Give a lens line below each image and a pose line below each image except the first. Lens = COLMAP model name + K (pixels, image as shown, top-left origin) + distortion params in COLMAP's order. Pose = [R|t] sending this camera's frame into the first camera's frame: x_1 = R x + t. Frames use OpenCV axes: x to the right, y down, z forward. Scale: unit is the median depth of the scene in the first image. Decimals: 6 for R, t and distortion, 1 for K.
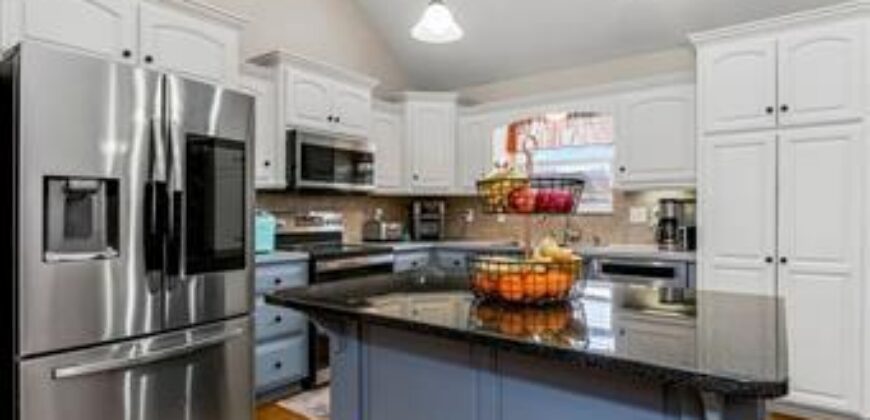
lens RADIAL K [[475.4, 0, 444.4], [0, 475.4, 212.1], [0, 0, 1]] dist [0.018244, -0.000281]
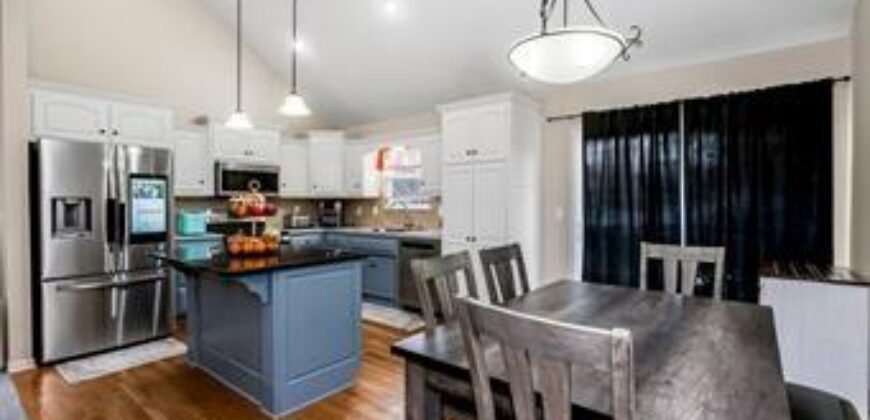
lens RADIAL K [[407.7, 0, 442.4], [0, 407.7, 205.0], [0, 0, 1]] dist [-0.008351, 0.000433]
pose [[0.998949, -0.001588, -0.045799, 0.515819], [0.001981, 0.999962, 0.008534, -0.028705], [0.045784, -0.008616, 0.998914, -0.379618]]
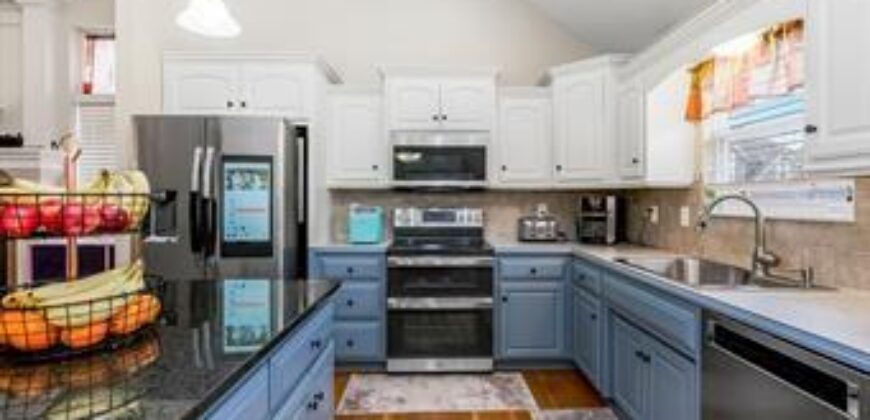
lens RADIAL K [[407.7, 0, 441.4], [0, 407.7, 203.6], [0, 0, 1]] dist [-0.008351, 0.000433]
pose [[0.604628, 0.009570, -0.796450, 0.483264], [0.002116, 0.999905, 0.013621, -0.025236], [0.796505, -0.009921, 0.604551, 0.496924]]
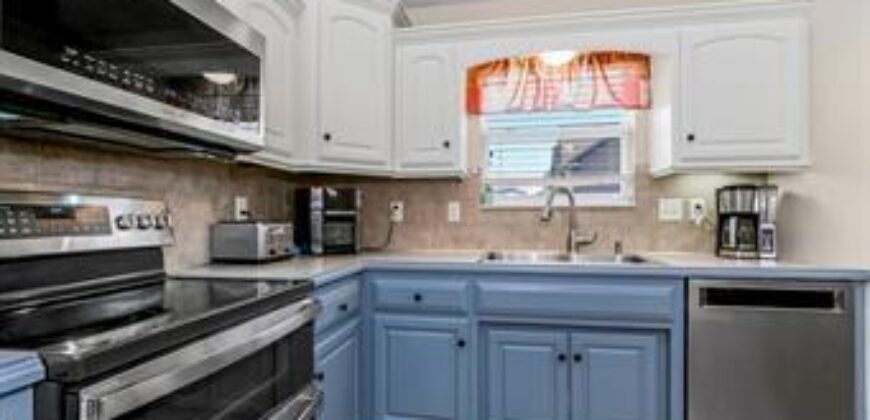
lens RADIAL K [[407.7, 0, 440.3], [0, 407.7, 215.8], [0, 0, 1]] dist [-0.008351, 0.000433]
pose [[0.894526, -0.000440, 0.447016, -0.186493], [0.000241, 1.000000, 0.000503, 0.016907], [-0.447016, -0.000343, 0.894526, 0.675699]]
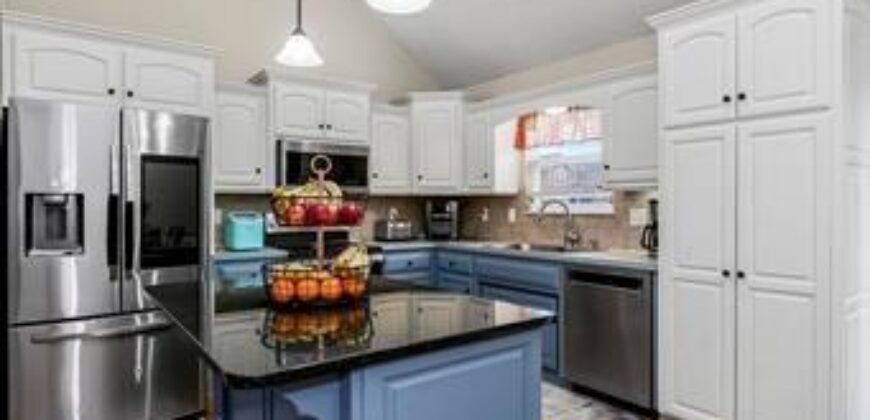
lens RADIAL K [[510.8, 0, 434.5], [0, 510.8, 204.2], [0, 0, 1]] dist [0.023103, -0.001683]
pose [[0.955323, -0.002403, -0.295555, 0.358807], [0.002822, 0.999996, 0.000991, -0.021521], [0.295551, -0.001781, 0.955325, -0.029684]]
